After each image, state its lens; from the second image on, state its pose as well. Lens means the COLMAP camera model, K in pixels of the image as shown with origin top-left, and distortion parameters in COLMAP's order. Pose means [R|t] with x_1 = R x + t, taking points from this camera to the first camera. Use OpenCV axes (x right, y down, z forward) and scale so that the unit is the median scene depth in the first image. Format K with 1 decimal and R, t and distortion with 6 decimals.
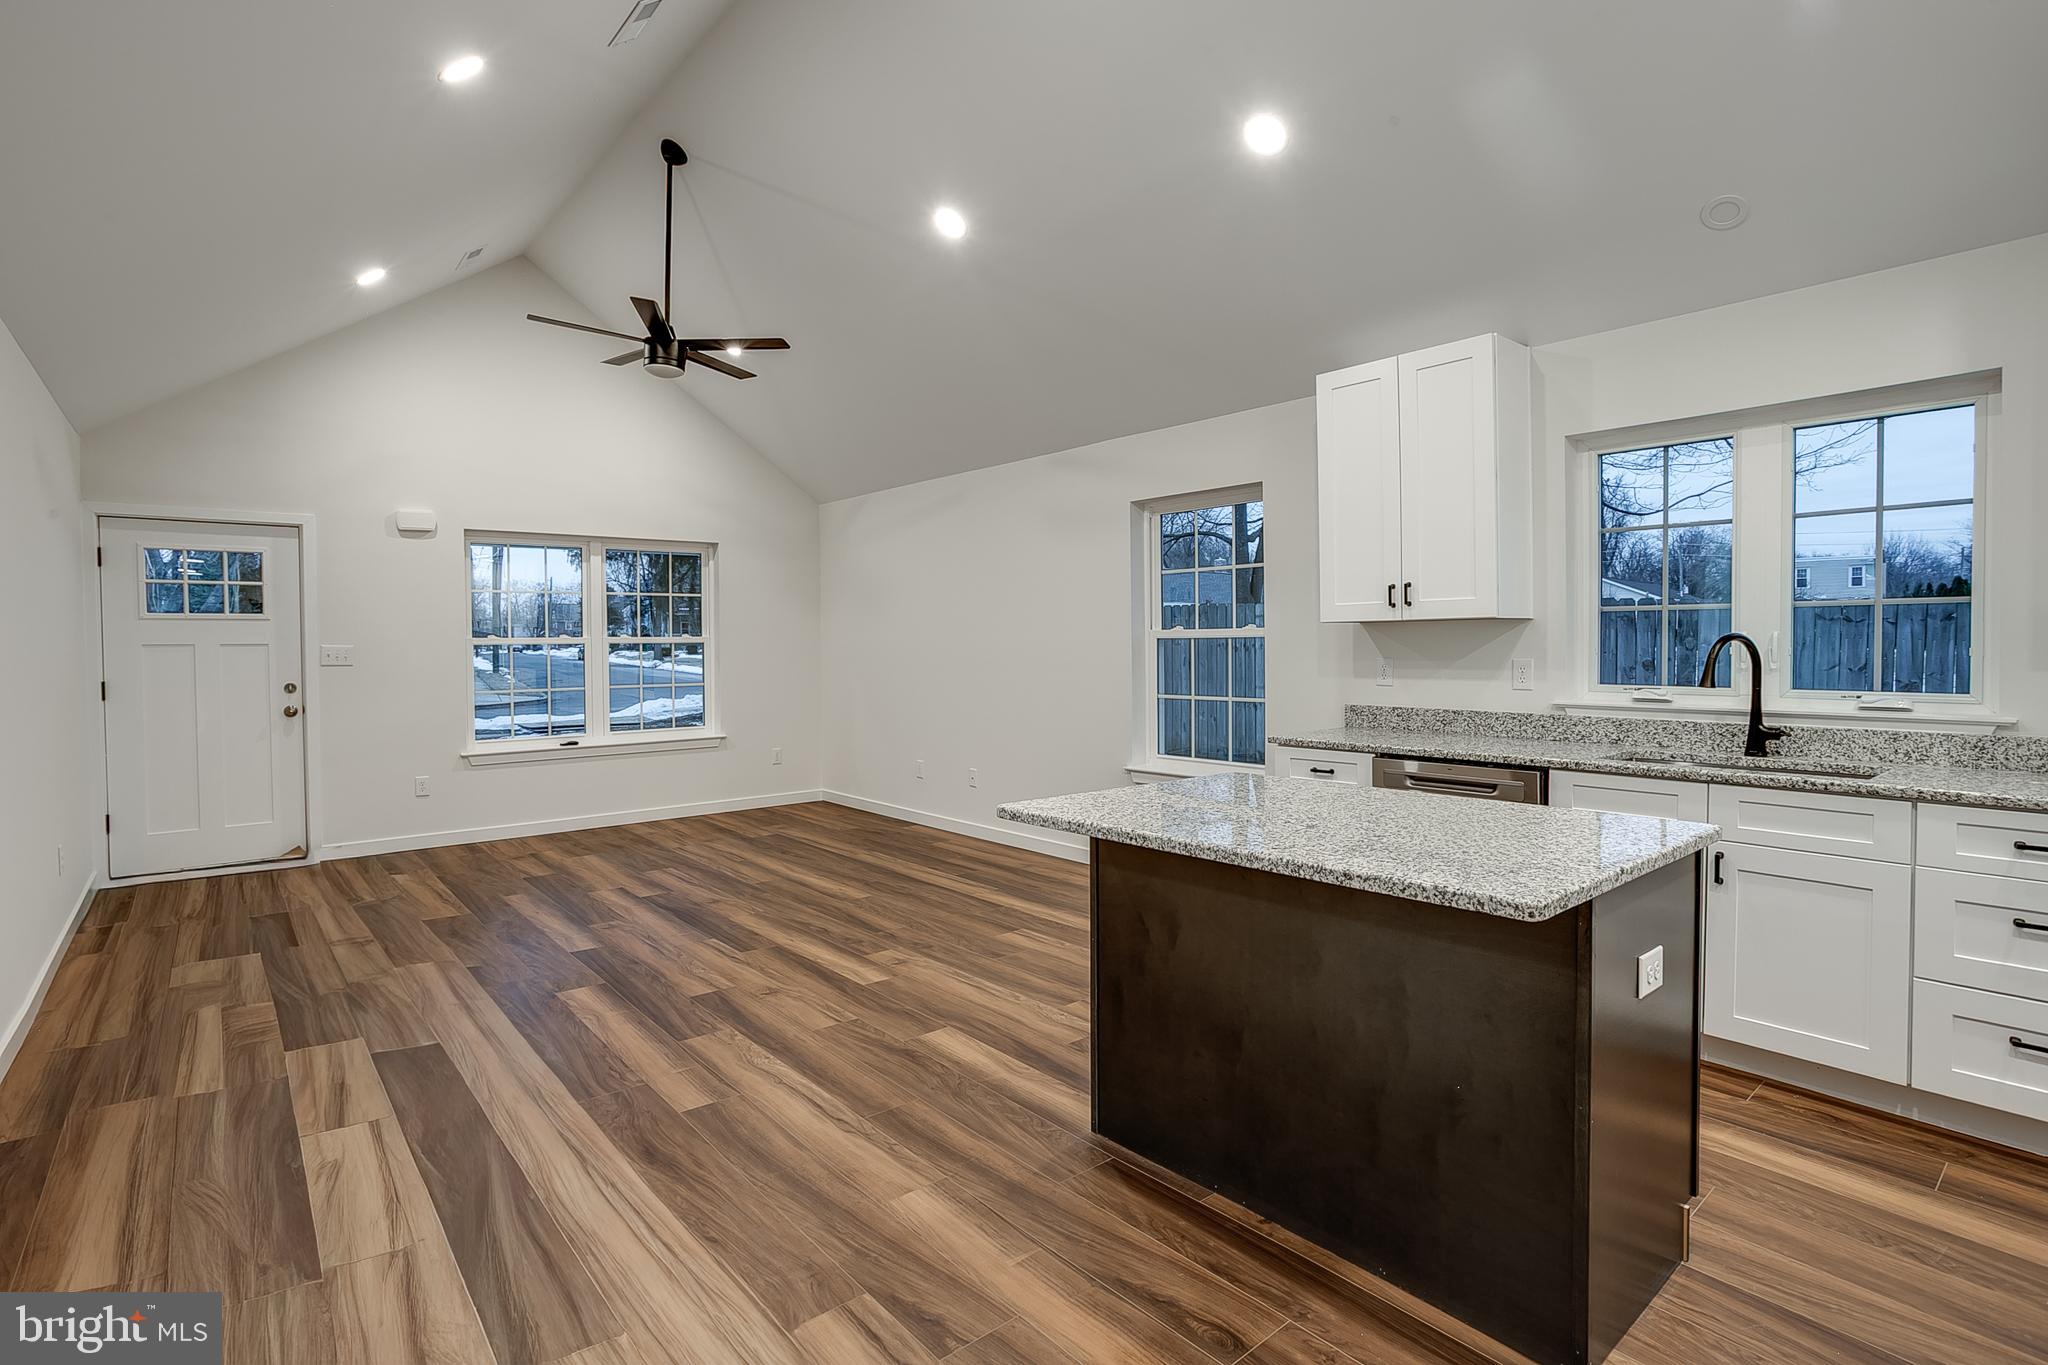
lens RADIAL K [[1009.1, 0, 1015.0], [0, 1009.1, 657.9], [0, 0, 1]] dist [-0.045883, 0.001663]
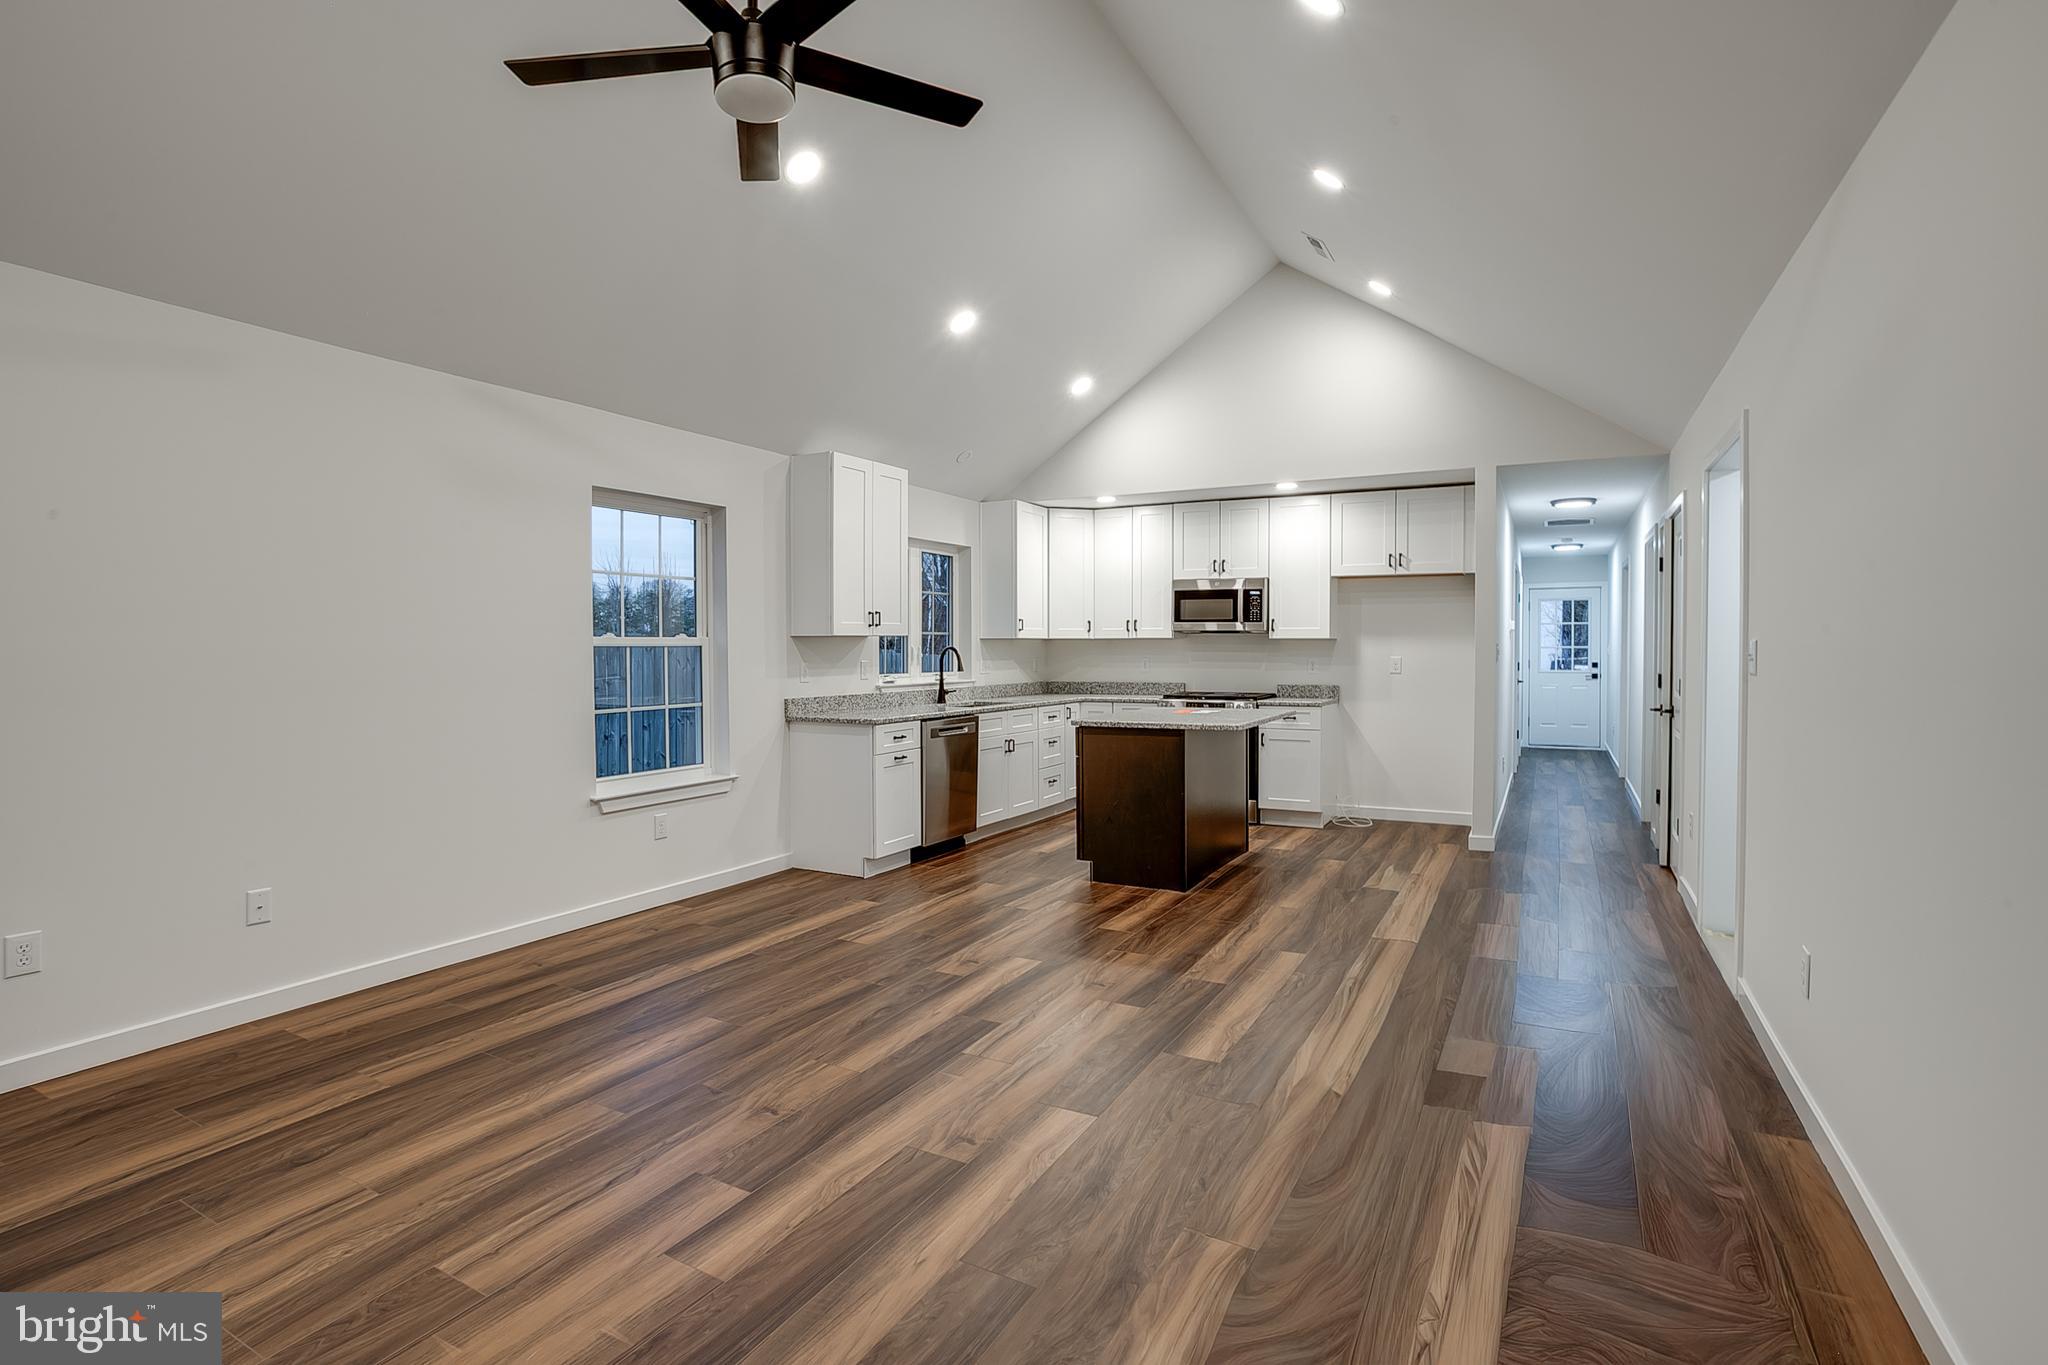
lens RADIAL K [[962.9, 0, 1021.6], [0, 962.9, 682.2], [0, 0, 1]] dist [-0.036822, 0.011742]
pose [[-0.366096, -0.023664, 0.930276, -1.111563], [0.020069, 0.999243, 0.033316, -0.011336], [-0.930360, 0.030867, -0.365344, 1.401842]]
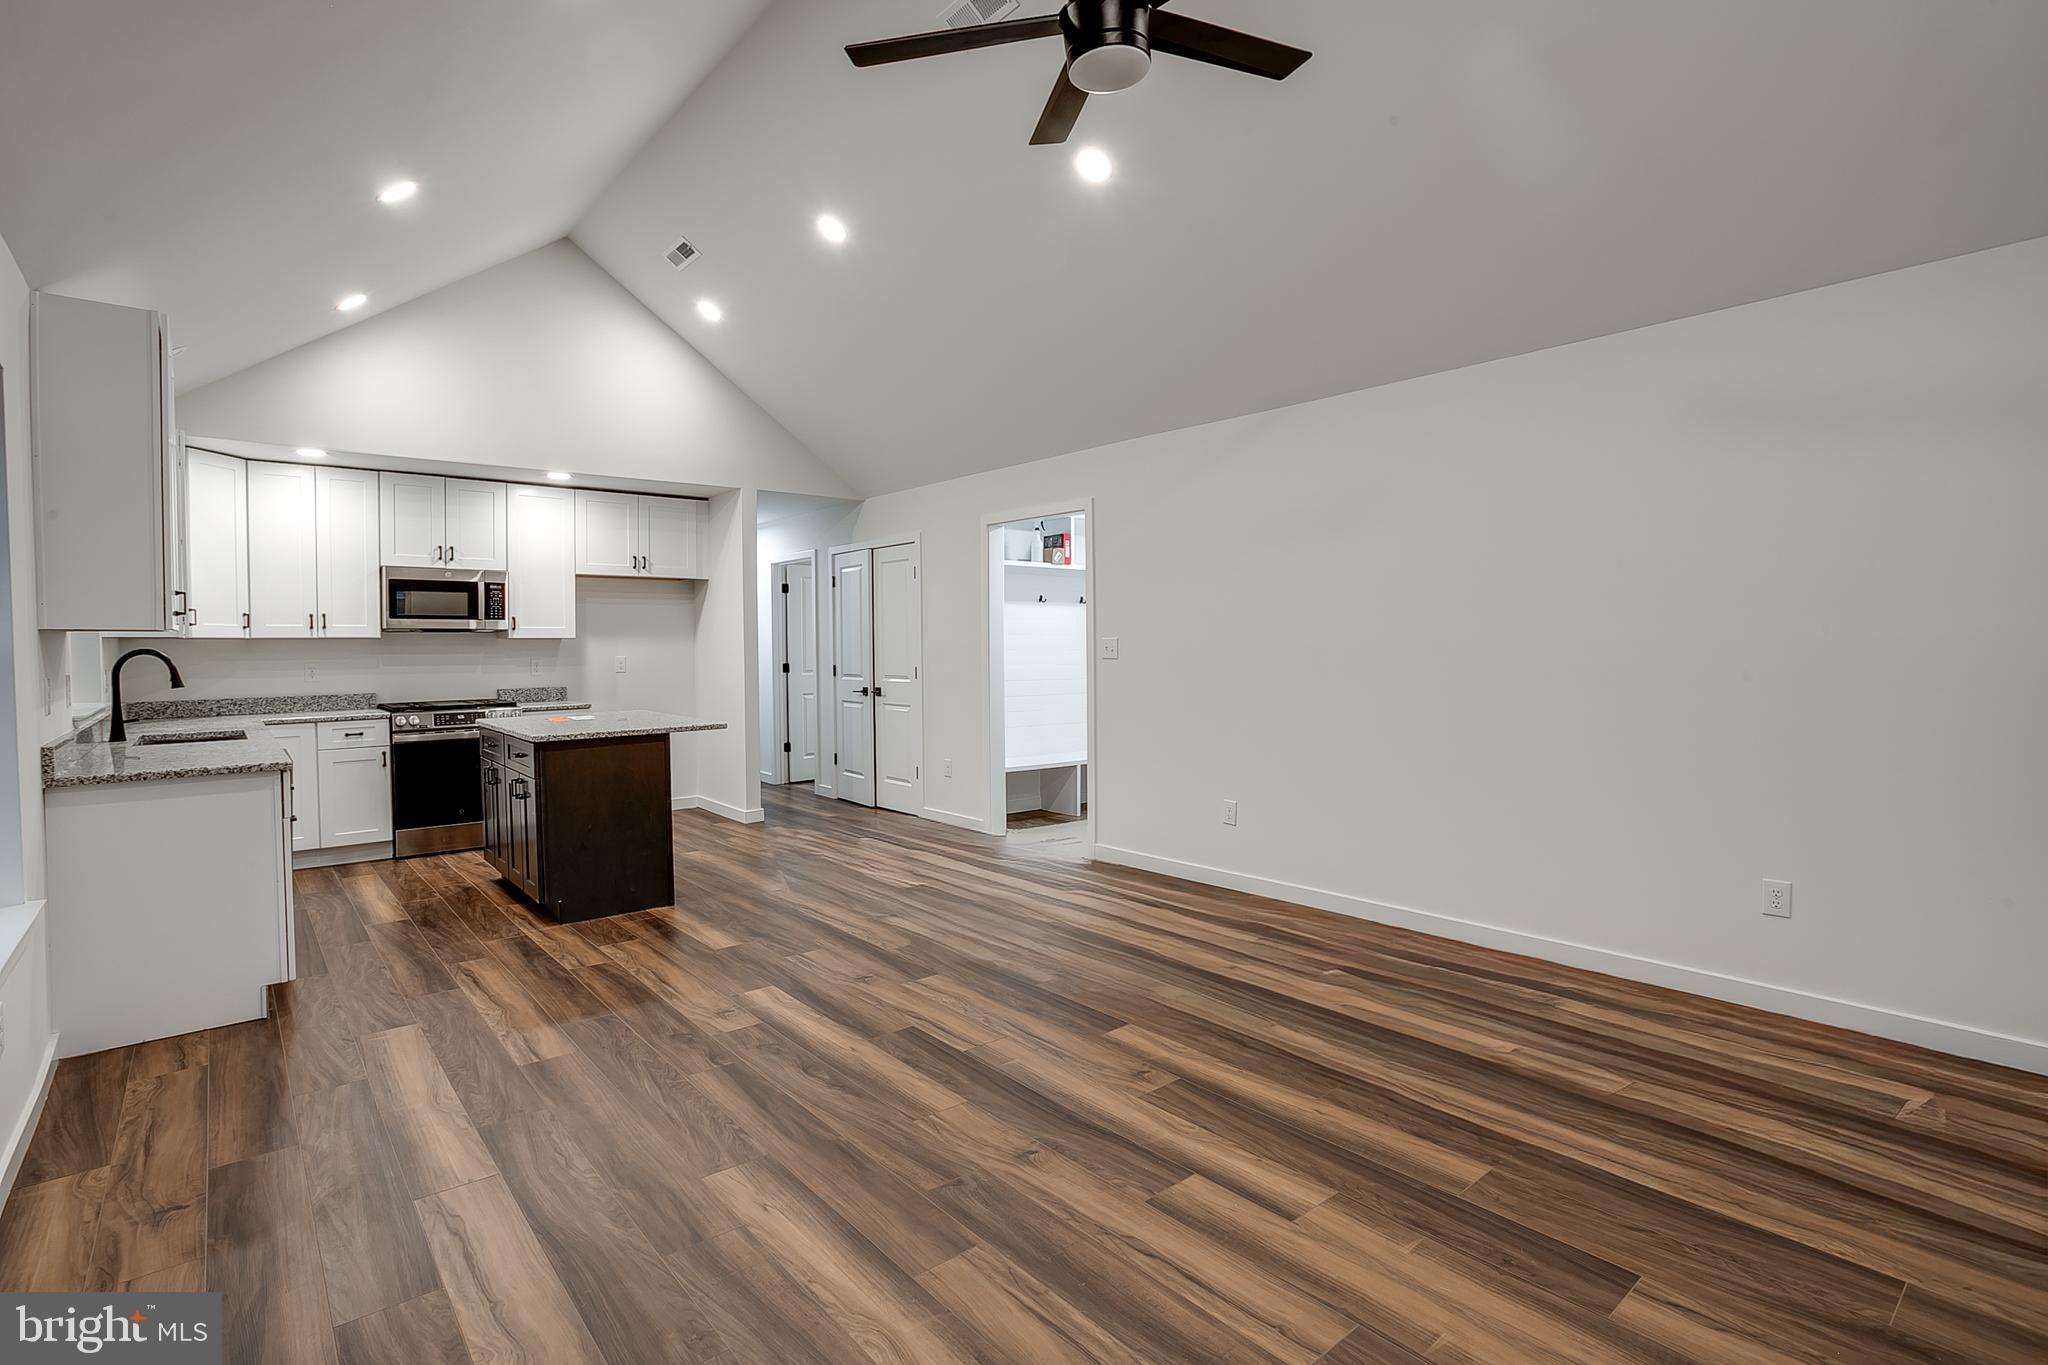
lens RADIAL K [[962.9, 0, 980.9], [0, 962.9, 649.1], [0, 0, 1]] dist [-0.036822, 0.011742]
pose [[-0.999376, 0.020289, 0.028903, -0.394819], [0.020921, 0.999545, 0.021725, -0.024486], [-0.028449, 0.022316, -0.999346, 1.949791]]
